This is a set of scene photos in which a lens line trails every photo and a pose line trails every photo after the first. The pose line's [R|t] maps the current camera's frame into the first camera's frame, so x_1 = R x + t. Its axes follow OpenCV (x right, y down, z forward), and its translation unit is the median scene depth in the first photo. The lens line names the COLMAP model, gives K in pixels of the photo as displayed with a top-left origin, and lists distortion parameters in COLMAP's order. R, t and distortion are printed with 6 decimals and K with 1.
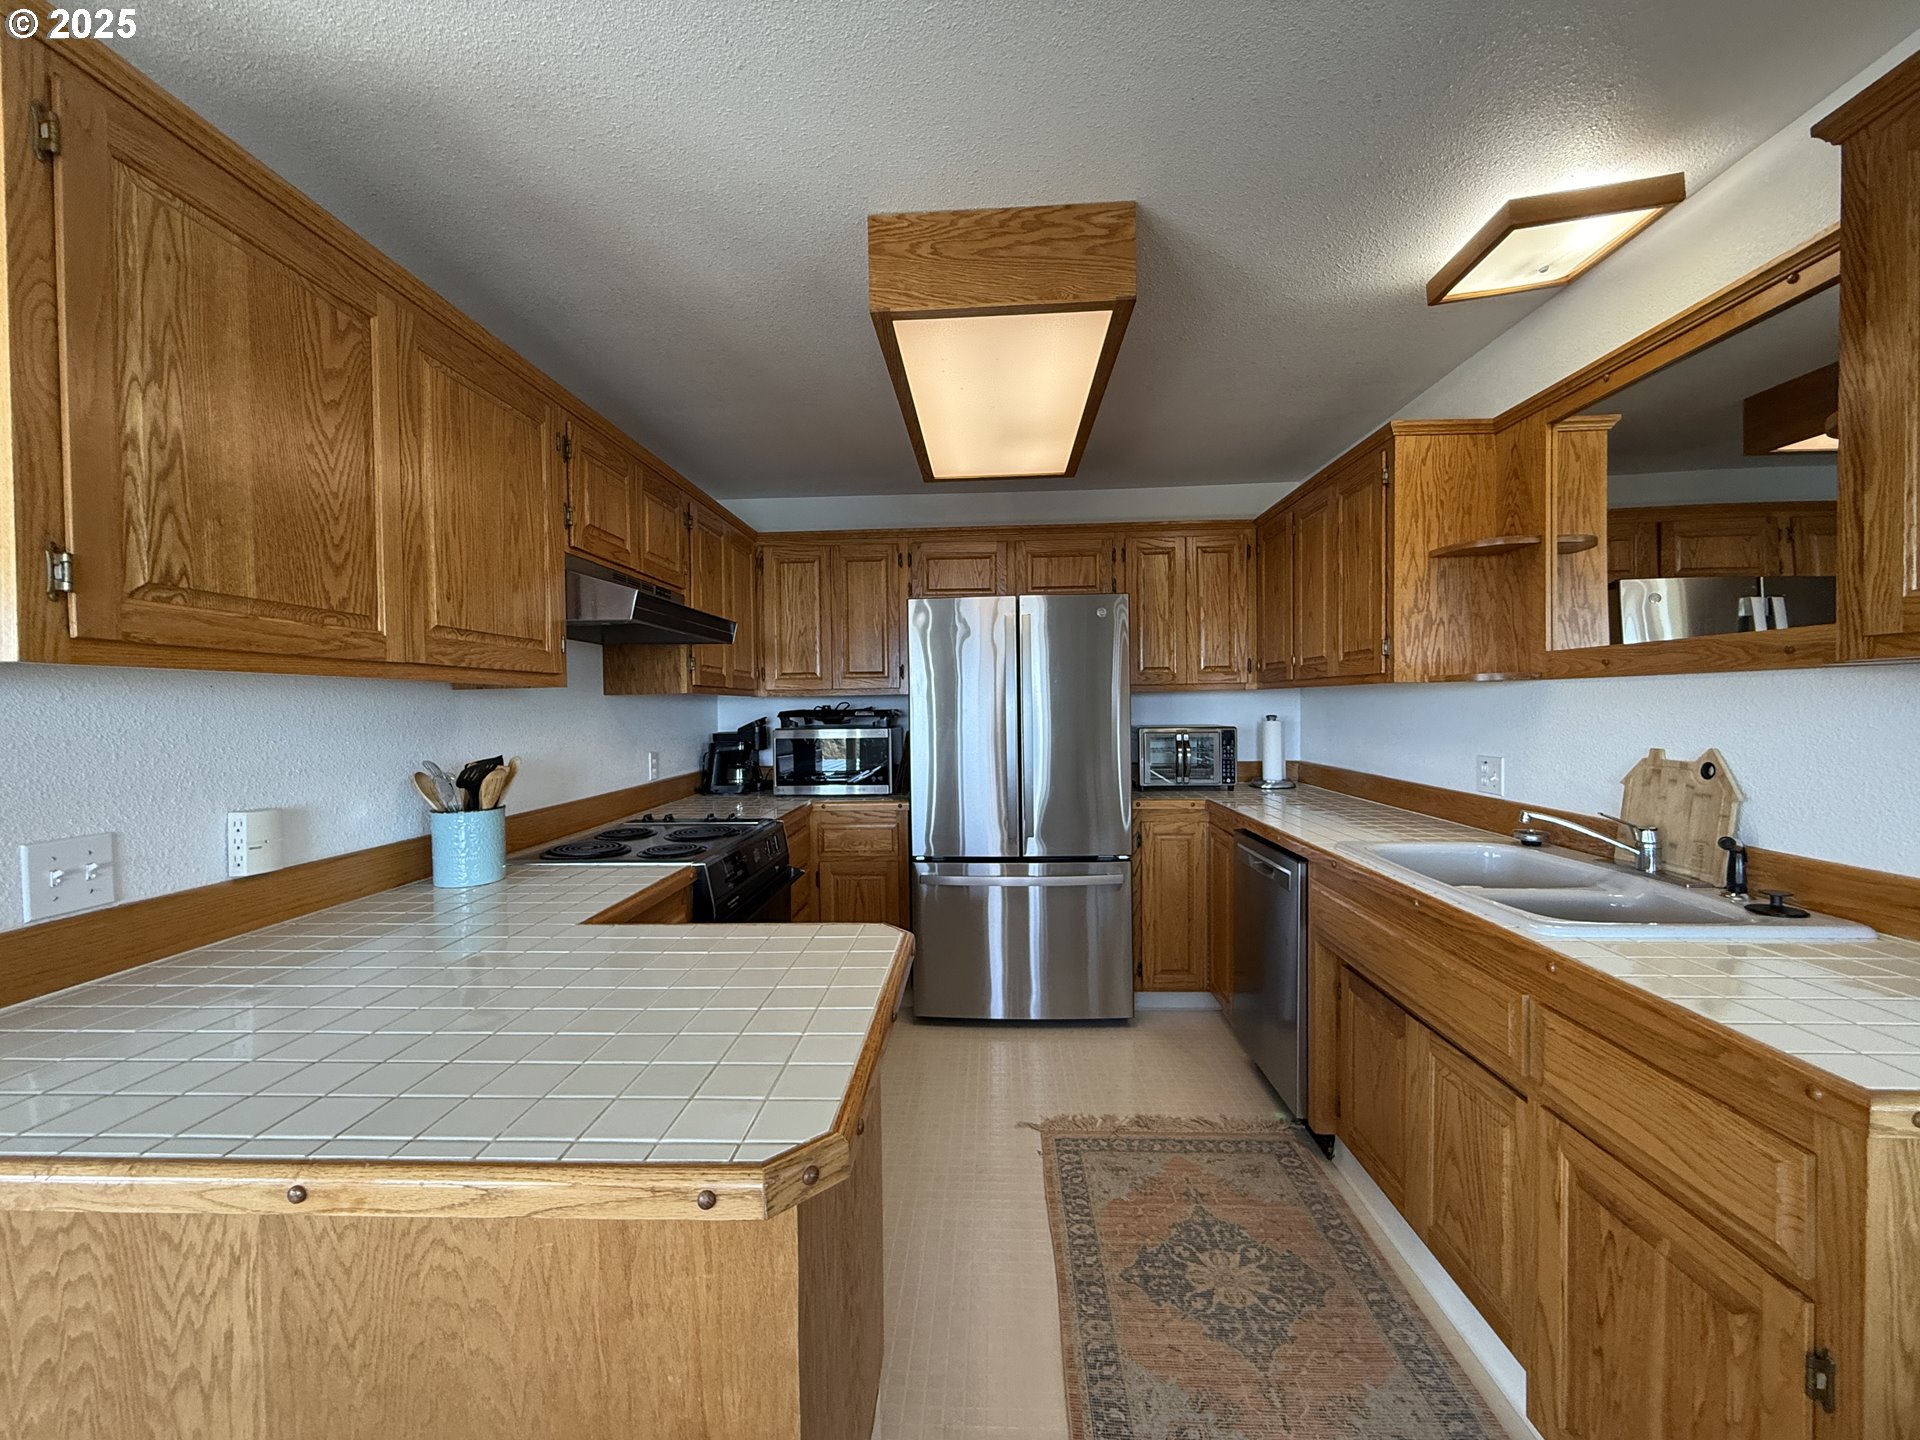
lens RADIAL K [[770.3, 0, 954.7], [0, 770.3, 718.7], [0, 0, 1]] dist [-0.000164, -0.000448]
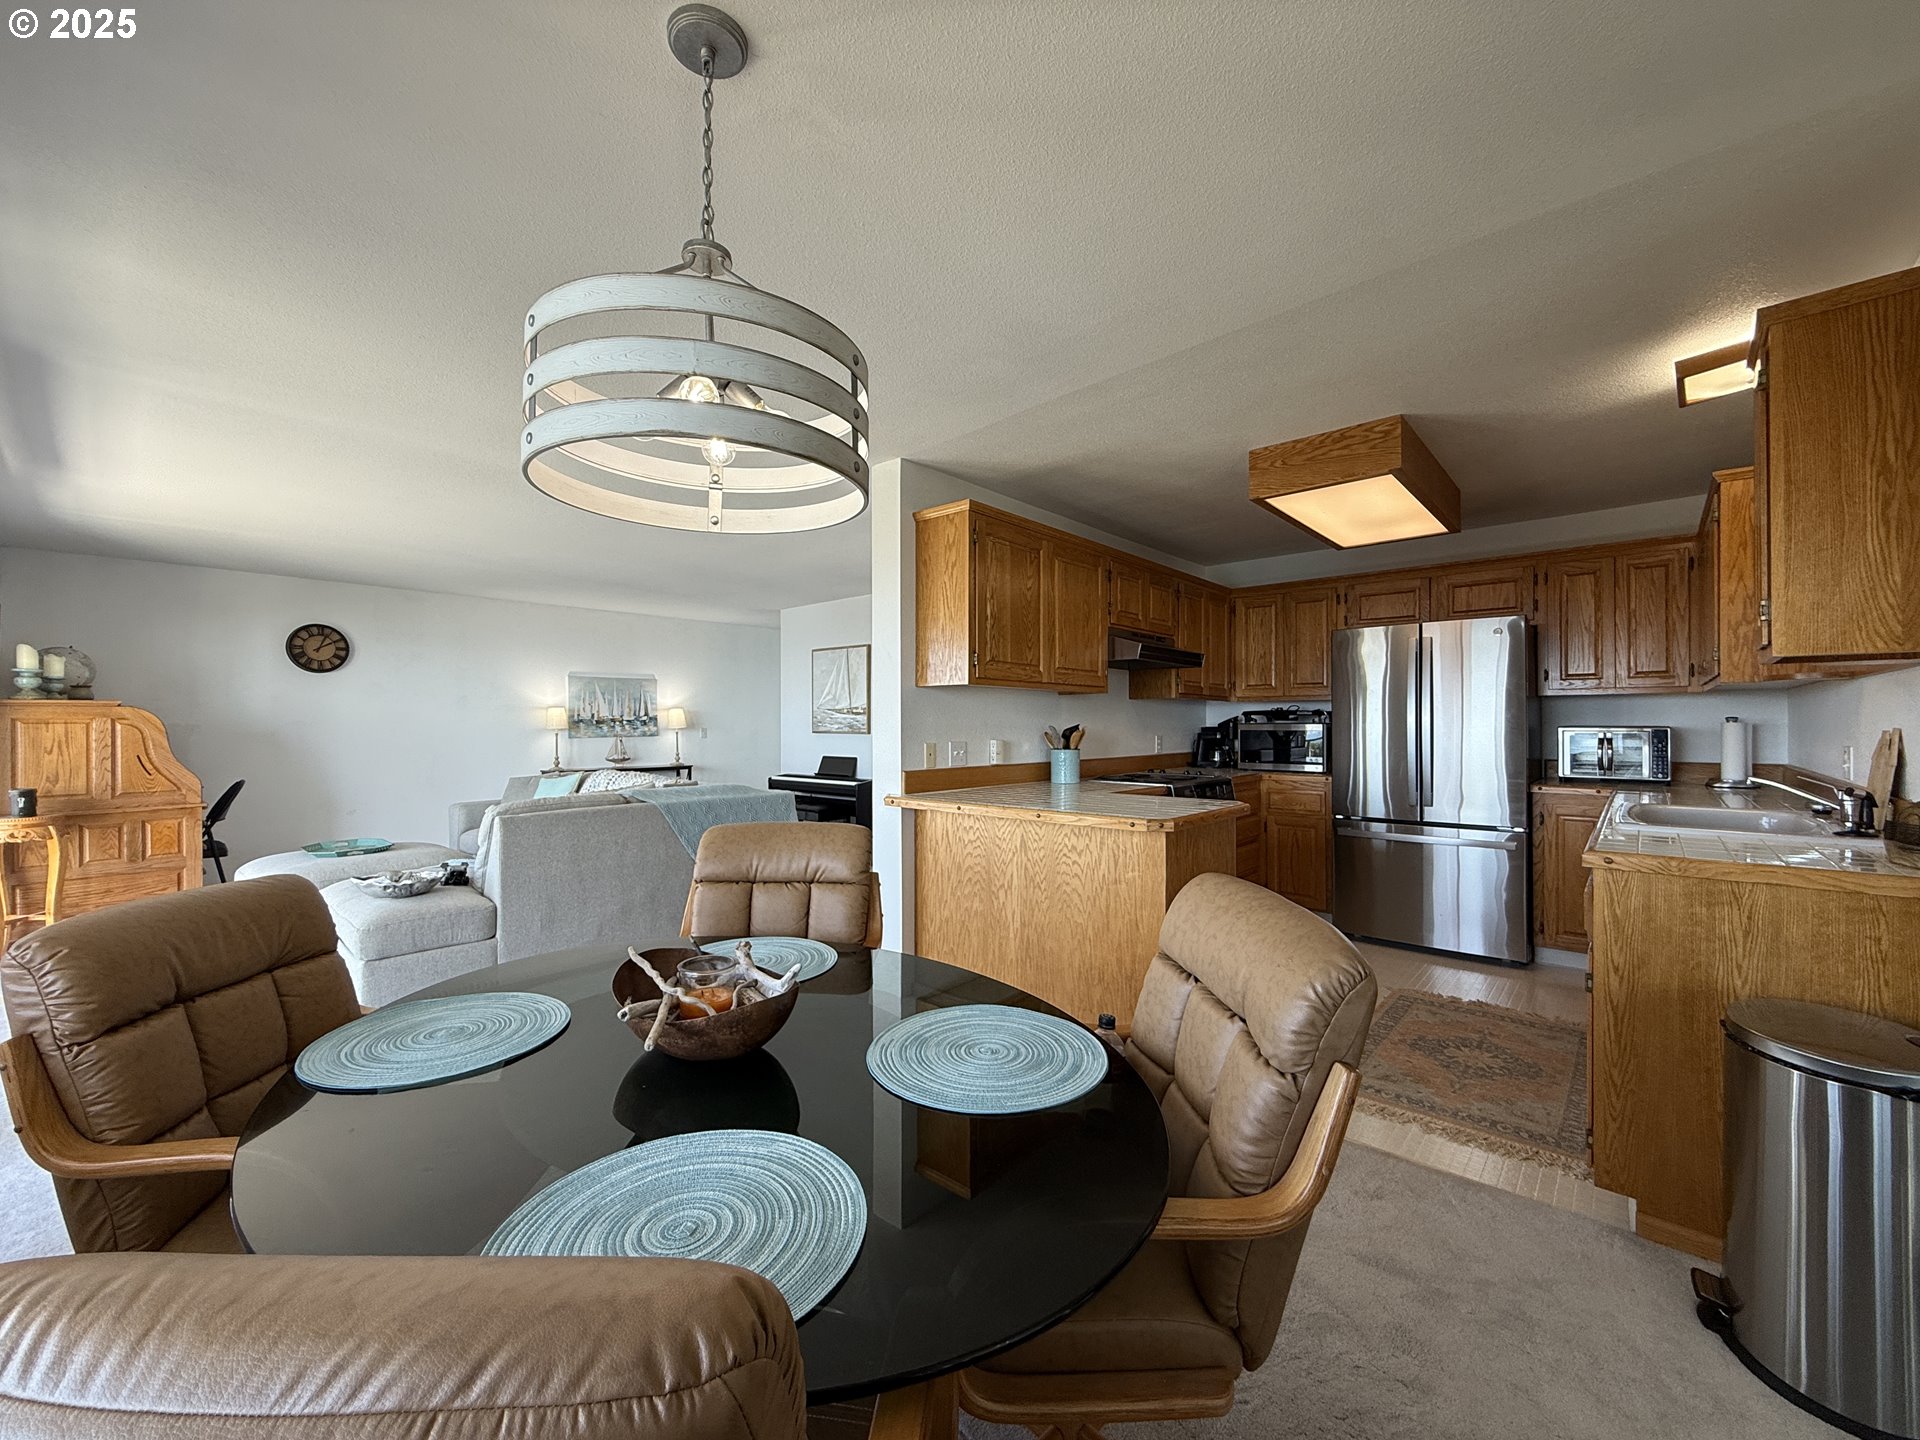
lens RADIAL K [[770.3, 0, 954.9], [0, 770.3, 722.6], [0, 0, 1]] dist [-0.000164, -0.000448]
pose [[0.779352, 0.011632, -0.626479, 0.432418], [-0.021012, 0.999751, -0.007577, 0.057069], [0.626234, 0.019068, 0.779402, -0.791739]]
